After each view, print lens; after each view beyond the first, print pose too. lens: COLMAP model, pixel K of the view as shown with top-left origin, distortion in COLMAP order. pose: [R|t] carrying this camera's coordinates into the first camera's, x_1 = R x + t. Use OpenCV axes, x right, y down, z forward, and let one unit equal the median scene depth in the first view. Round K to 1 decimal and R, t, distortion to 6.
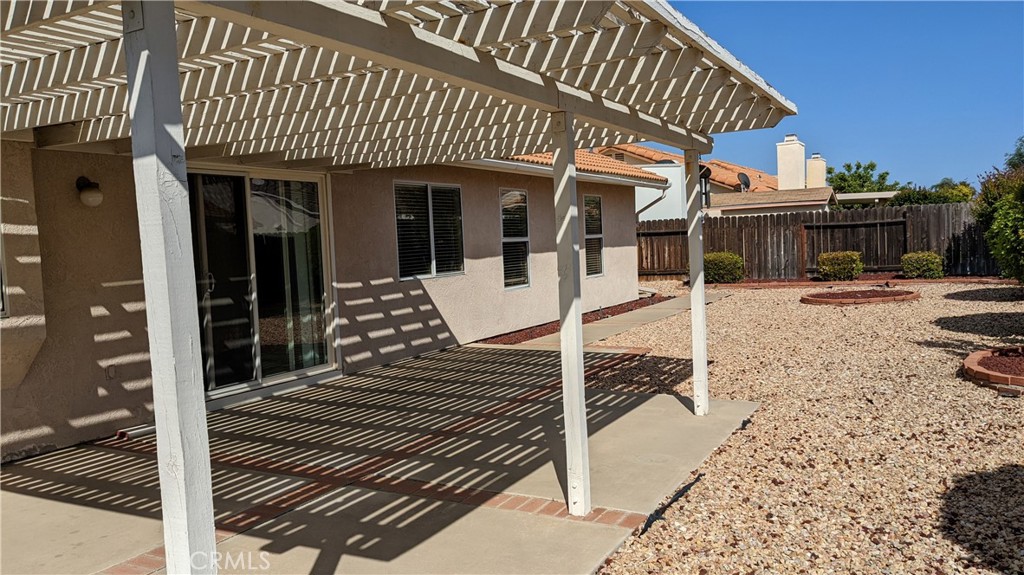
lens RADIAL K [[828.5, 0, 497.7], [0, 828.5, 288.4], [0, 0, 1]] dist [0.060172, -0.064368]
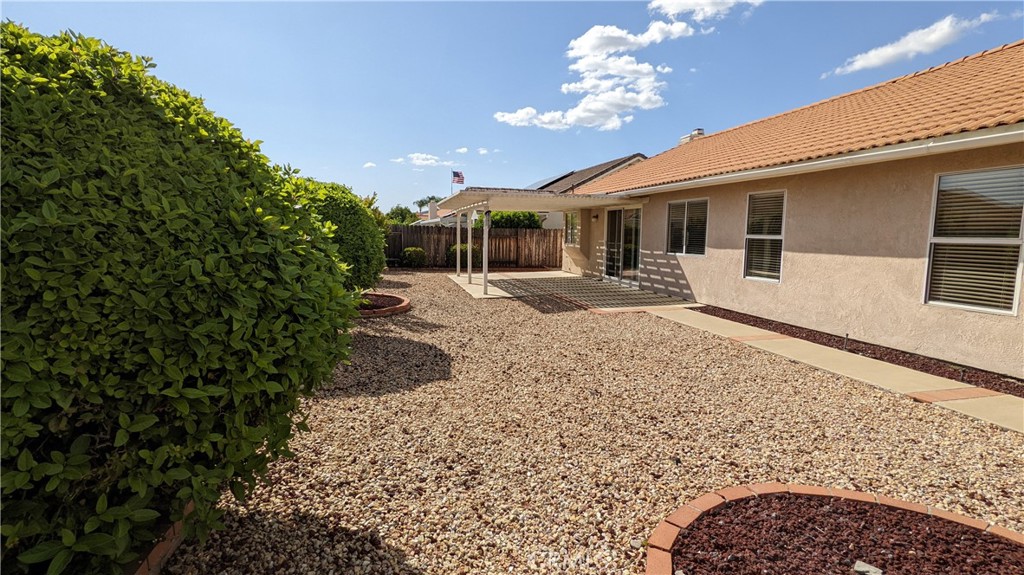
lens RADIAL K [[494.1, 0, 512.6], [0, 494.1, 286.5], [0, 0, 1]] dist [-0.000877, -0.000123]
pose [[-0.748440, 0.105592, -0.654743, 0.836892], [-0.019002, 0.983424, 0.180321, -0.123954], [0.662930, 0.147401, -0.734028, 1.477443]]
